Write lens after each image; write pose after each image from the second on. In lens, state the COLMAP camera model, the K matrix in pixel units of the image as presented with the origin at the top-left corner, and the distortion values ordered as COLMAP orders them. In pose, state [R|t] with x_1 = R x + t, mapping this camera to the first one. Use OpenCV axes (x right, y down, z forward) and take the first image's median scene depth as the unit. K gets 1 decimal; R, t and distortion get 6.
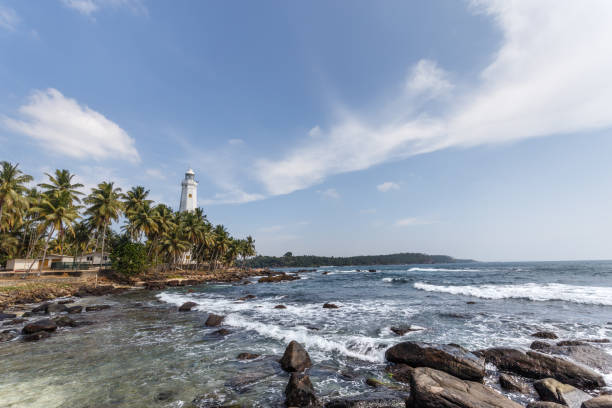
lens RADIAL K [[307.7, 0, 307.6], [0, 307.7, 211.6], [0, 0, 1]] dist [0.010719, 0.000659]
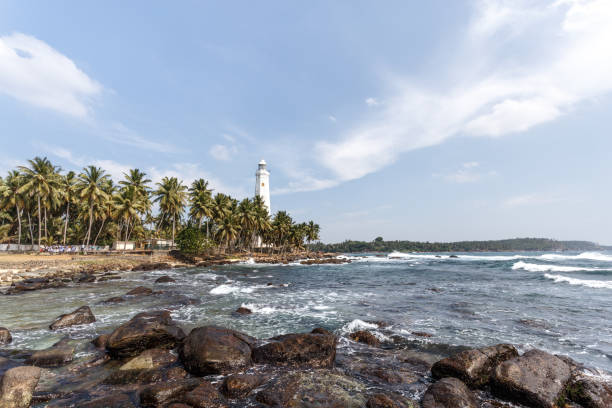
lens RADIAL K [[307.7, 0, 307.6], [0, 307.7, 211.6], [0, 0, 1]] dist [0.010719, 0.000659]
pose [[0.944779, -0.027101, -0.326587, 0.147519], [0.042500, 0.998291, 0.040106, 0.007889], [0.324942, -0.051771, 0.944316, 0.030360]]
